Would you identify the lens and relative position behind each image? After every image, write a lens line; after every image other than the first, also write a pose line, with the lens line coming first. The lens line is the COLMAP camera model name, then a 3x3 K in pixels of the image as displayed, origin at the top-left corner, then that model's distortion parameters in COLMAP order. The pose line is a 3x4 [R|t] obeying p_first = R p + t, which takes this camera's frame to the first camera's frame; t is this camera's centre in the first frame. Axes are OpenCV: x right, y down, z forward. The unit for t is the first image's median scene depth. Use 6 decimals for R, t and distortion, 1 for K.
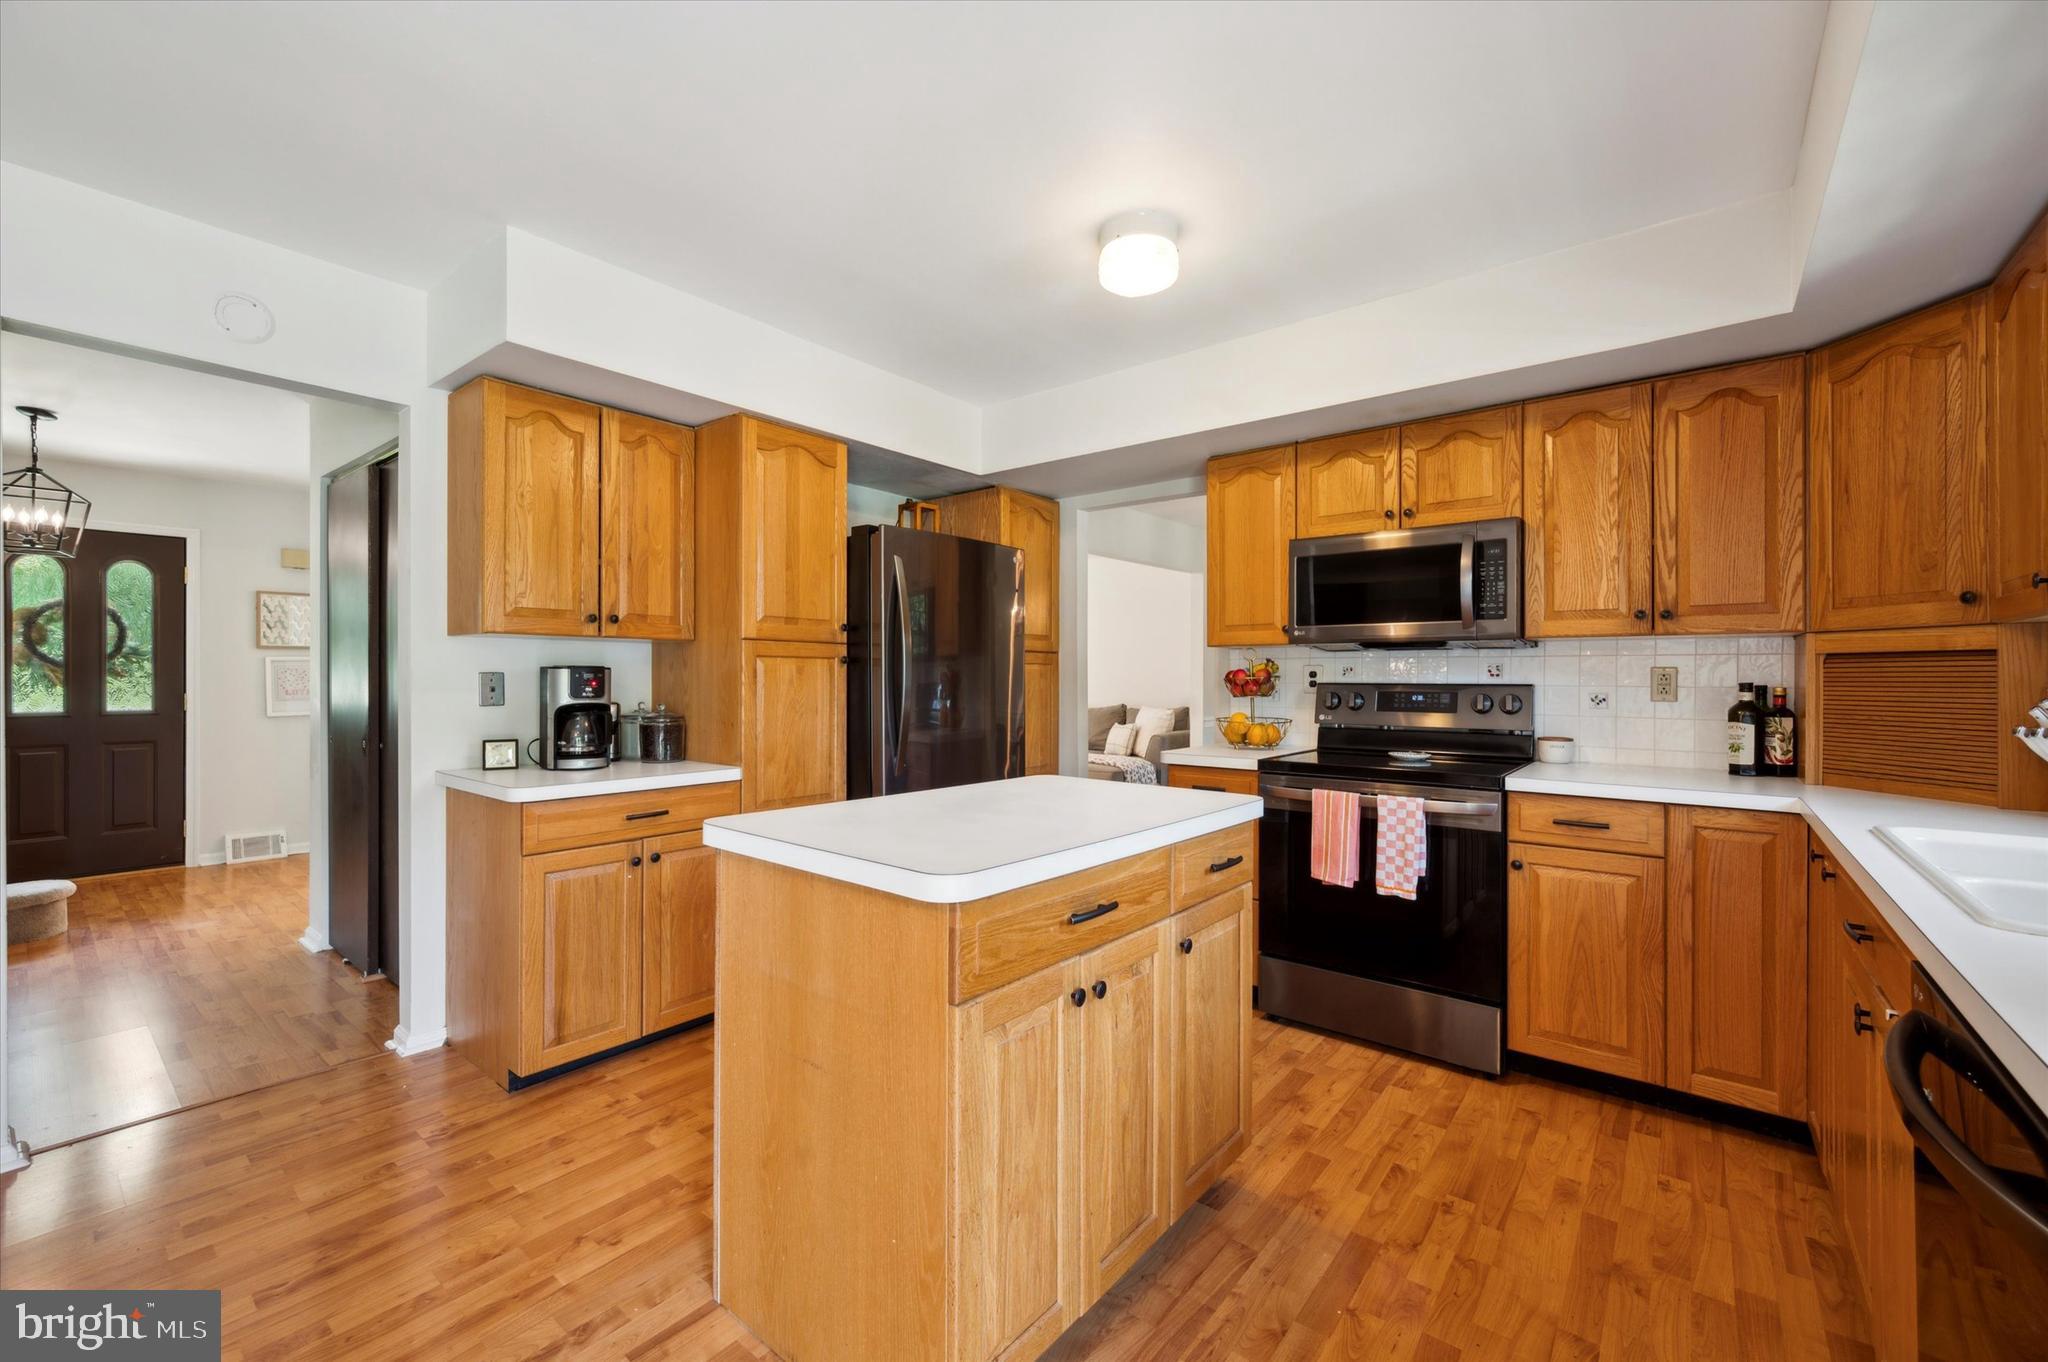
lens RADIAL K [[822.1, 0, 1071.0], [0, 822.1, 678.9], [0, 0, 1]] dist [-0.001947, -0.000090]
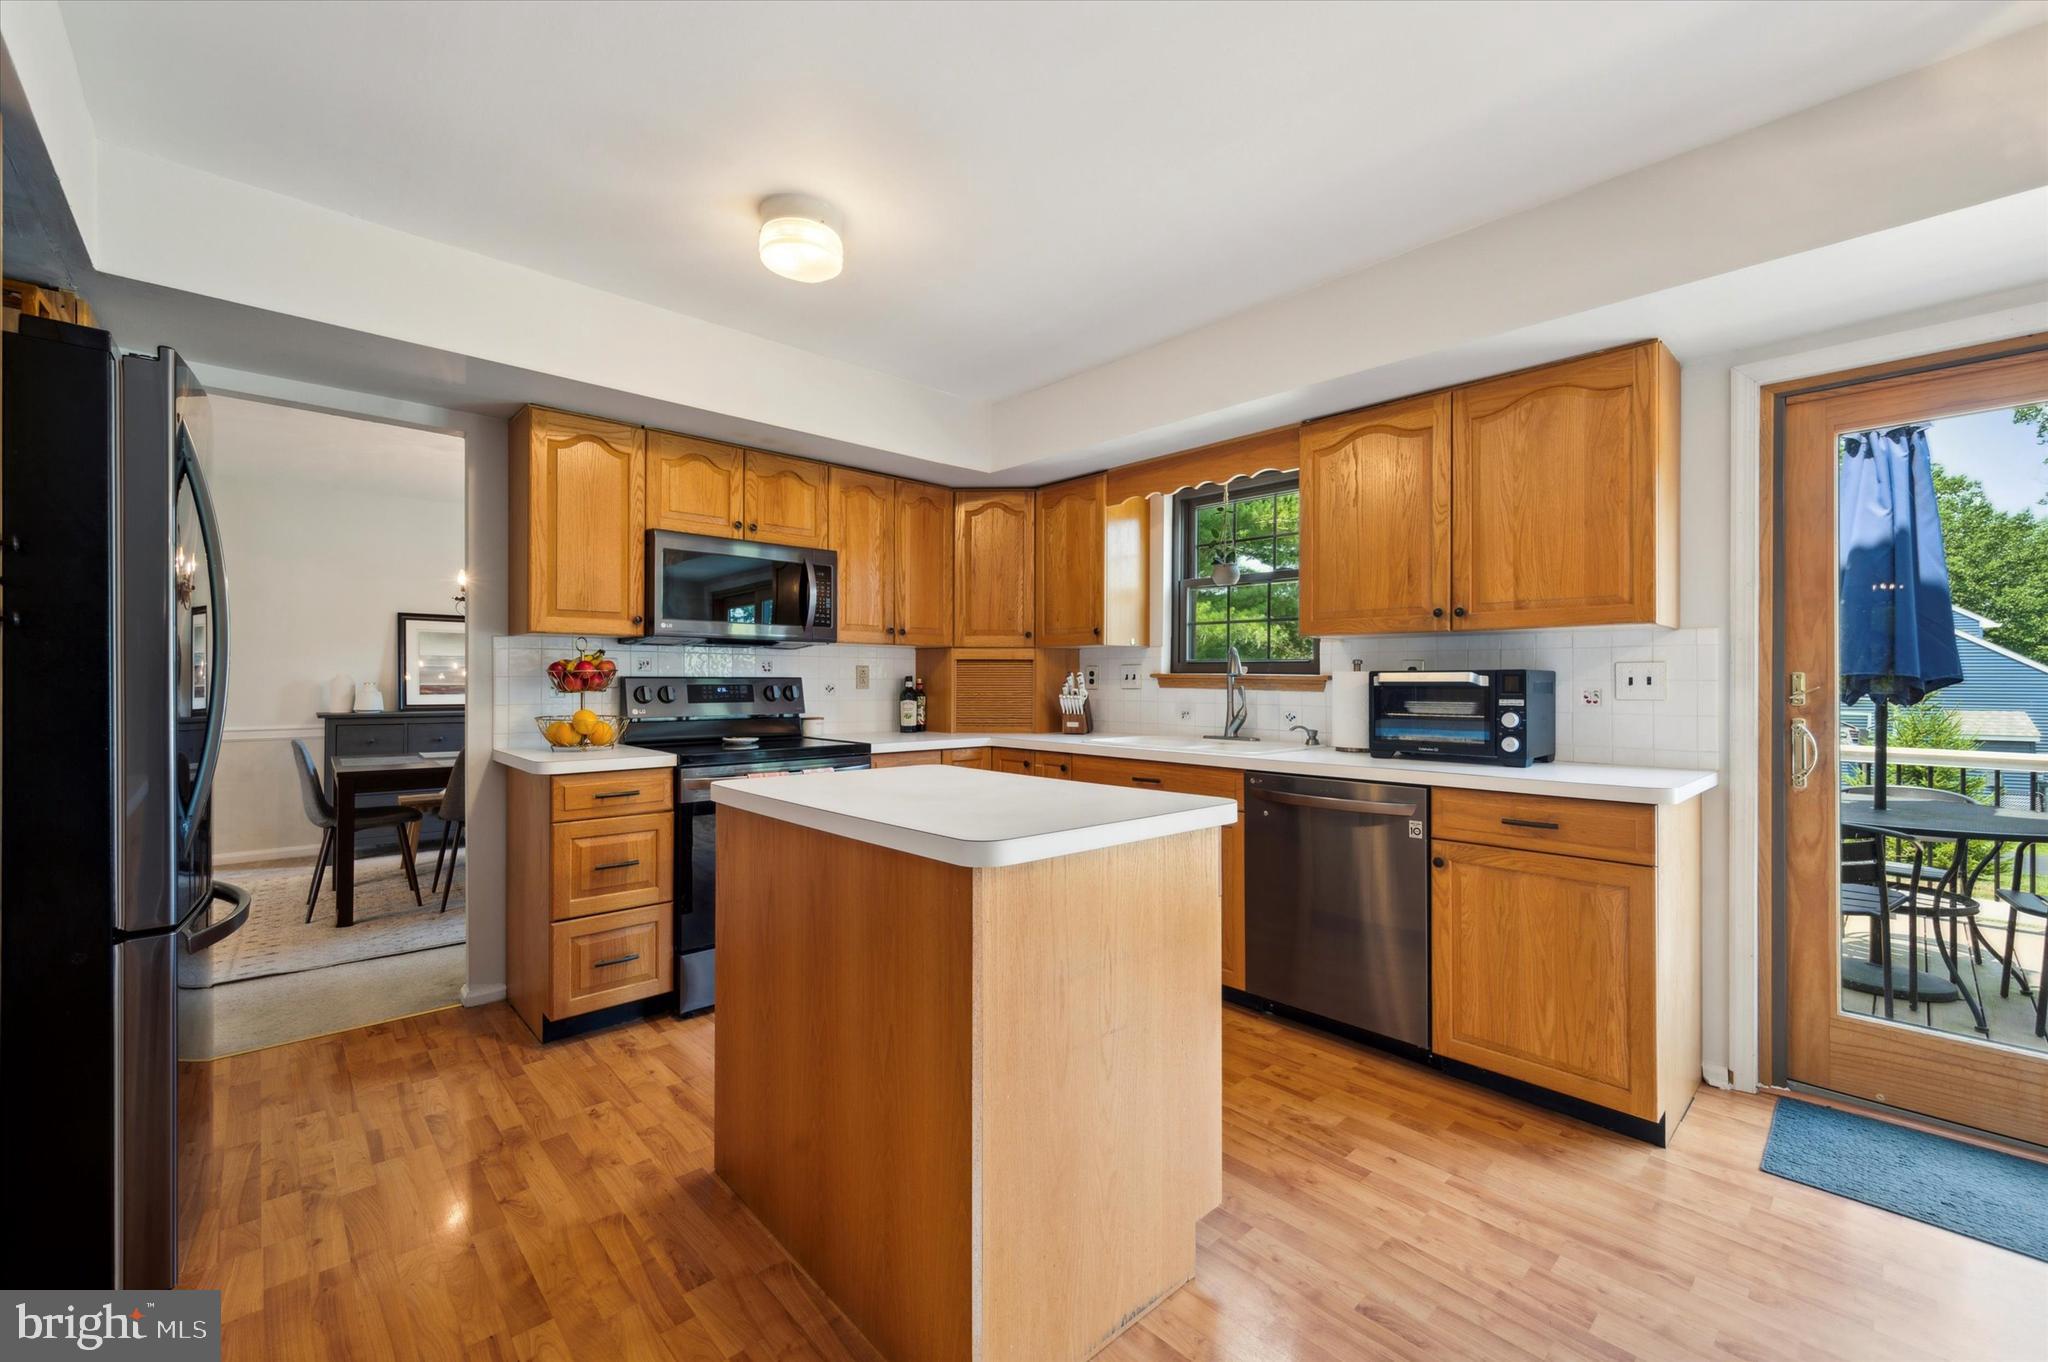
lens RADIAL K [[815.9, 0, 1020.9], [0, 815.9, 680.5], [0, 0, 1]] dist [-0.000539, -0.000011]
pose [[0.171090, -0.002084, 0.985253, -0.709308], [0.002191, 0.999996, 0.001735, 0.011072], [-0.985253, 0.001862, 0.171093, 0.478761]]
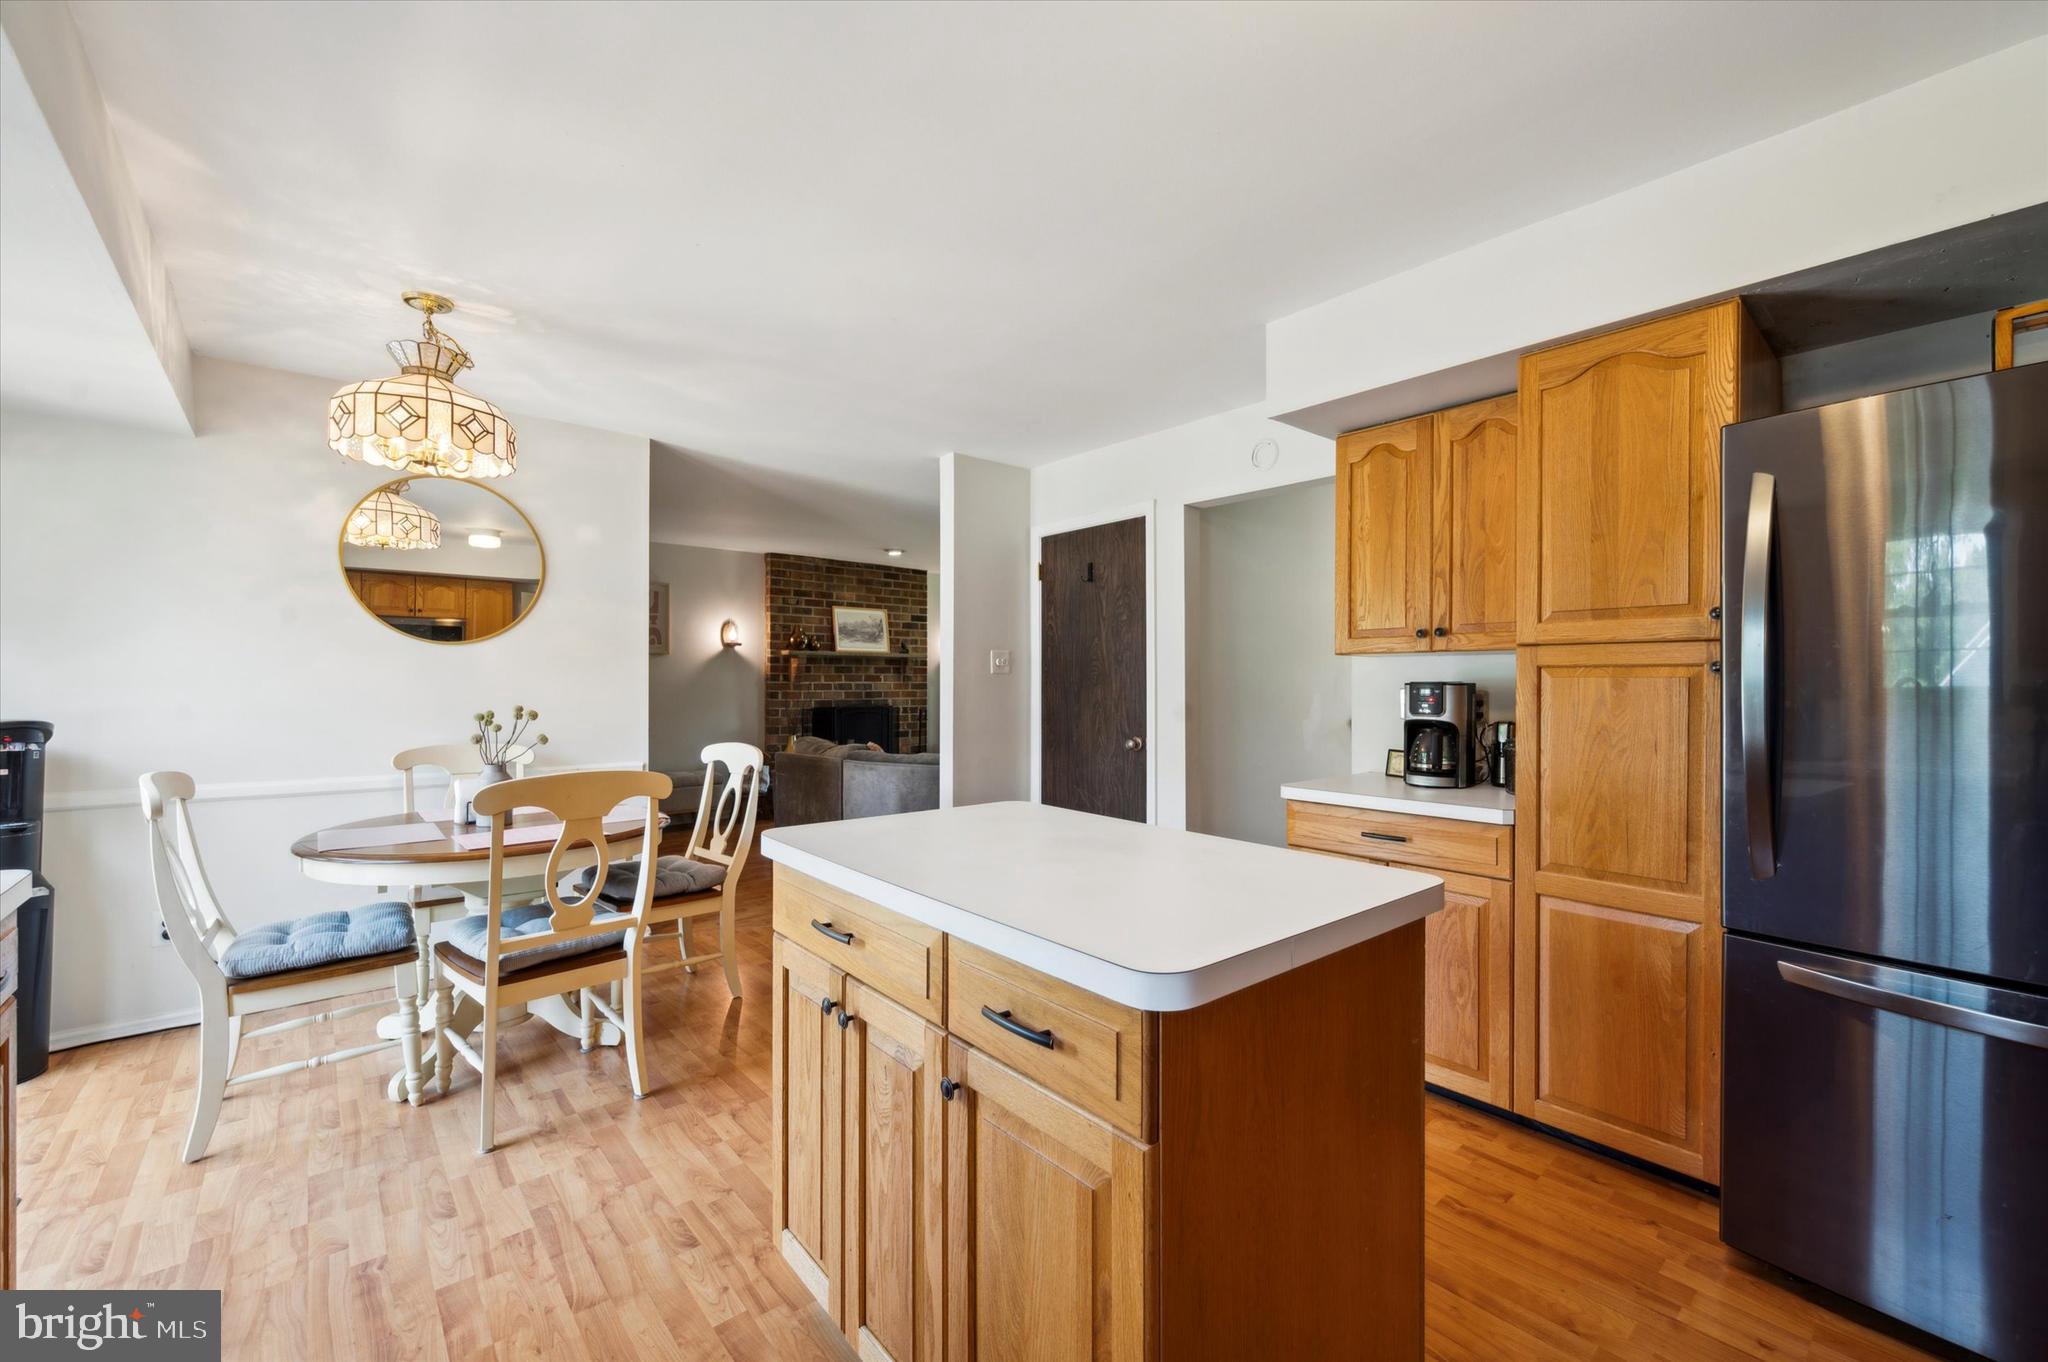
lens RADIAL K [[815.9, 0, 1020.9], [0, 815.9, 680.5], [0, 0, 1]] dist [-0.000539, -0.000011]
pose [[-0.206661, -0.009176, -0.978370, 0.474553], [-0.008690, 0.999934, -0.007543, -0.005995], [0.978374, 0.006943, -0.206727, 0.733848]]
